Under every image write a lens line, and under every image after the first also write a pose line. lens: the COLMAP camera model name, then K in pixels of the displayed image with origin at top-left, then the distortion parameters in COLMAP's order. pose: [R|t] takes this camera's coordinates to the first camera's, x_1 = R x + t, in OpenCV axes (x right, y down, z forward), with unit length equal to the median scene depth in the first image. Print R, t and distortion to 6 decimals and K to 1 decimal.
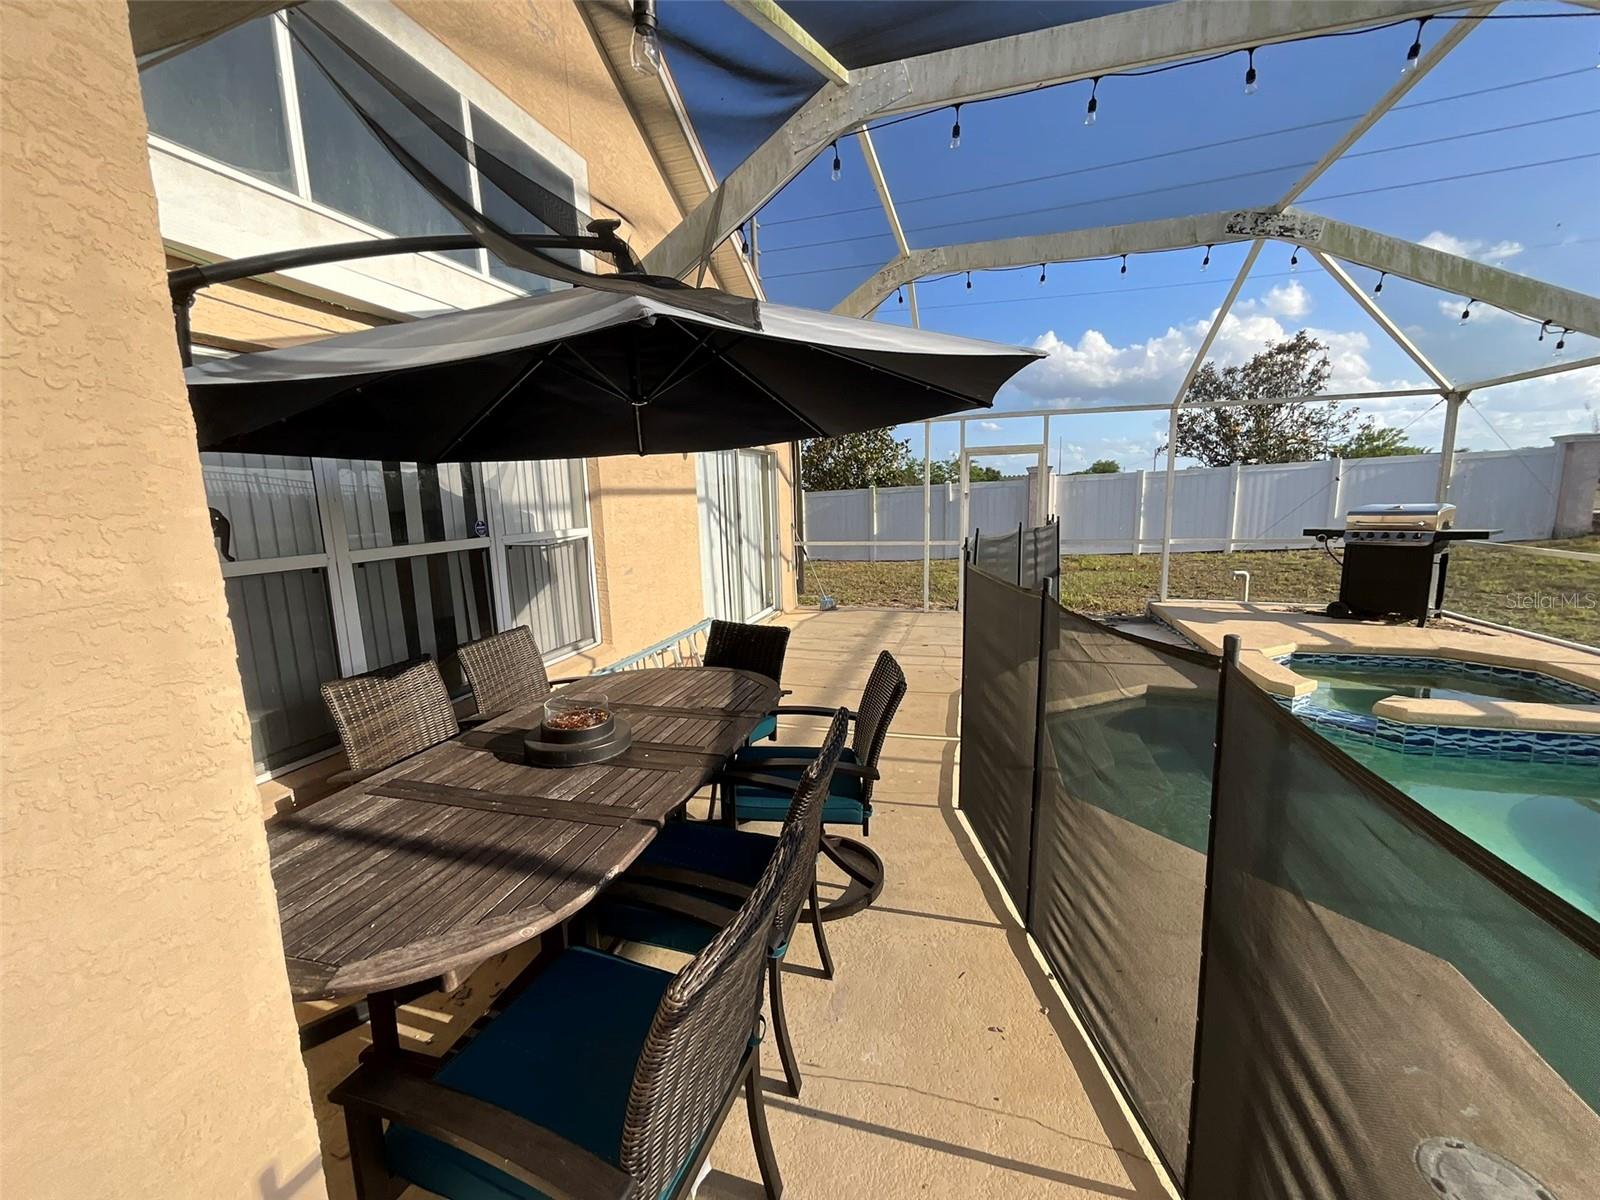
lens RADIAL K [[643.9, 0, 801.9], [0, 643.9, 602.8], [0, 0, 1]] dist [-0.011915, 0.000282]
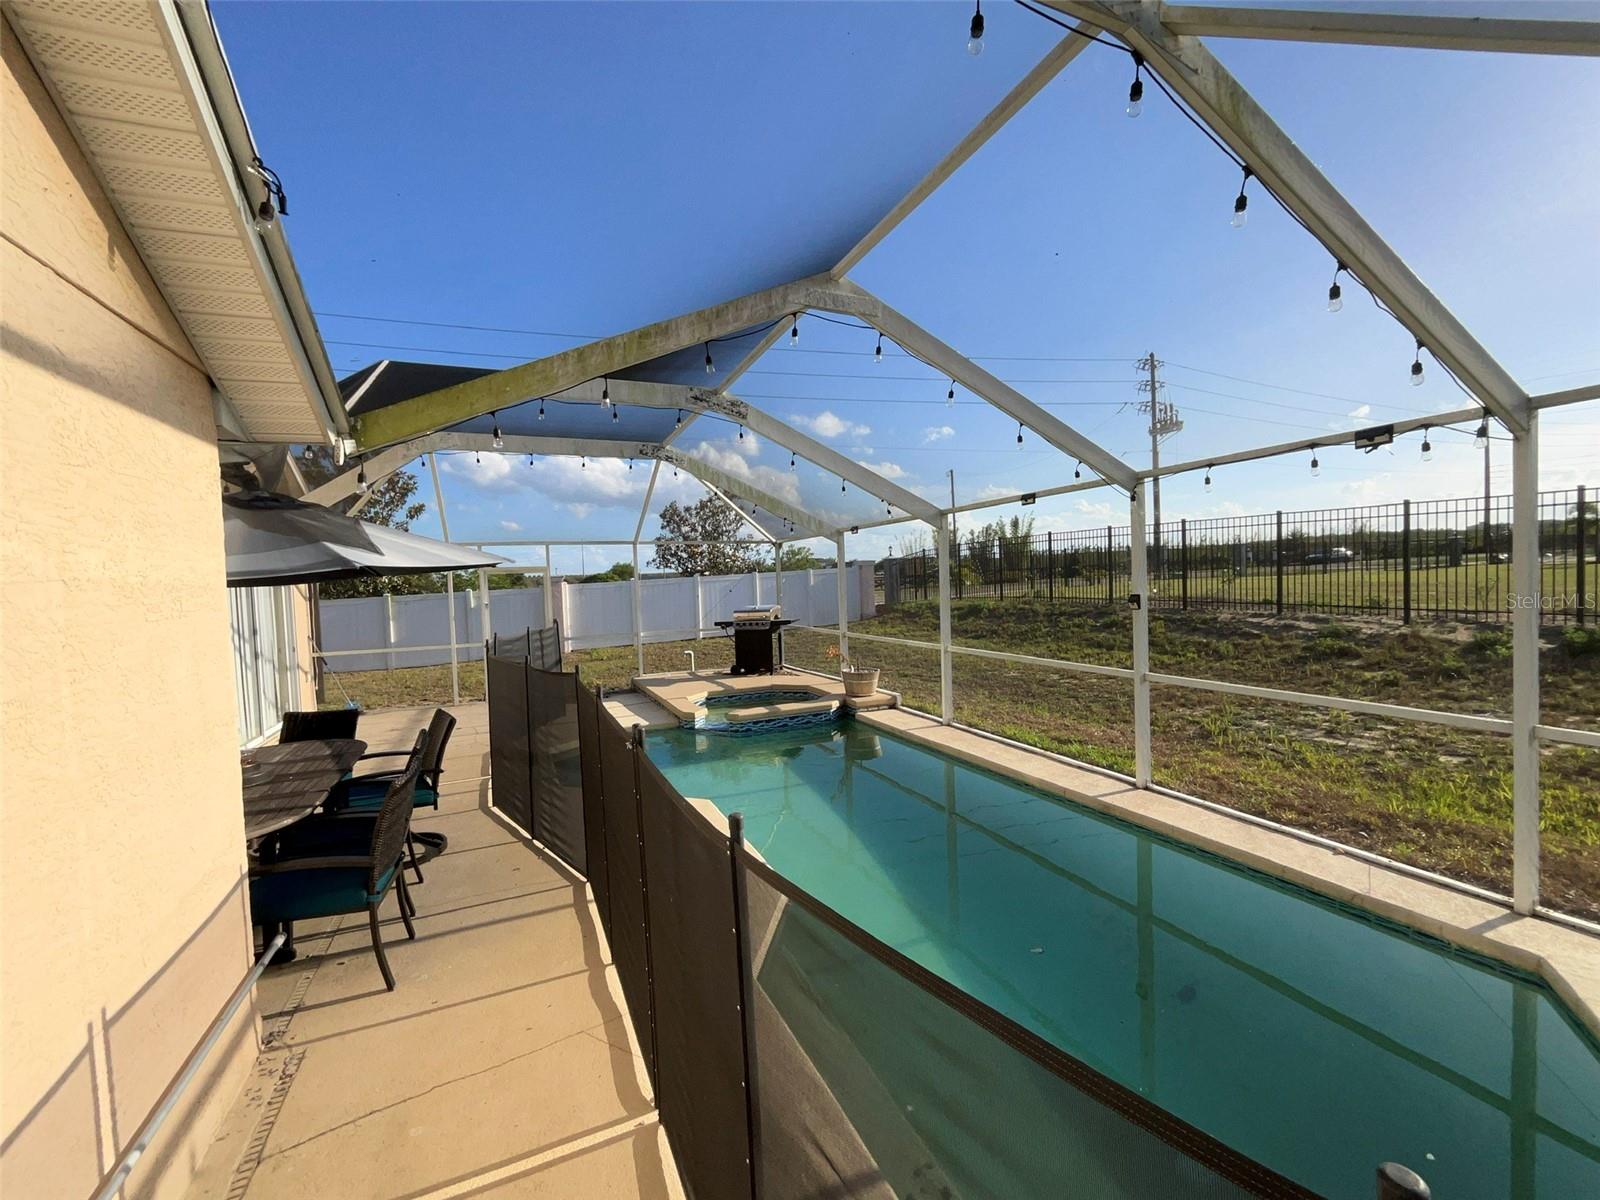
lens RADIAL K [[643.9, 0, 796.7], [0, 643.9, 607.6], [0, 0, 1]] dist [-0.011915, 0.000282]
pose [[0.769376, -0.025384, 0.638291, -0.089679], [0.117935, 0.987678, -0.102876, 0.040562], [-0.627815, 0.154427, 0.762890, -0.381761]]
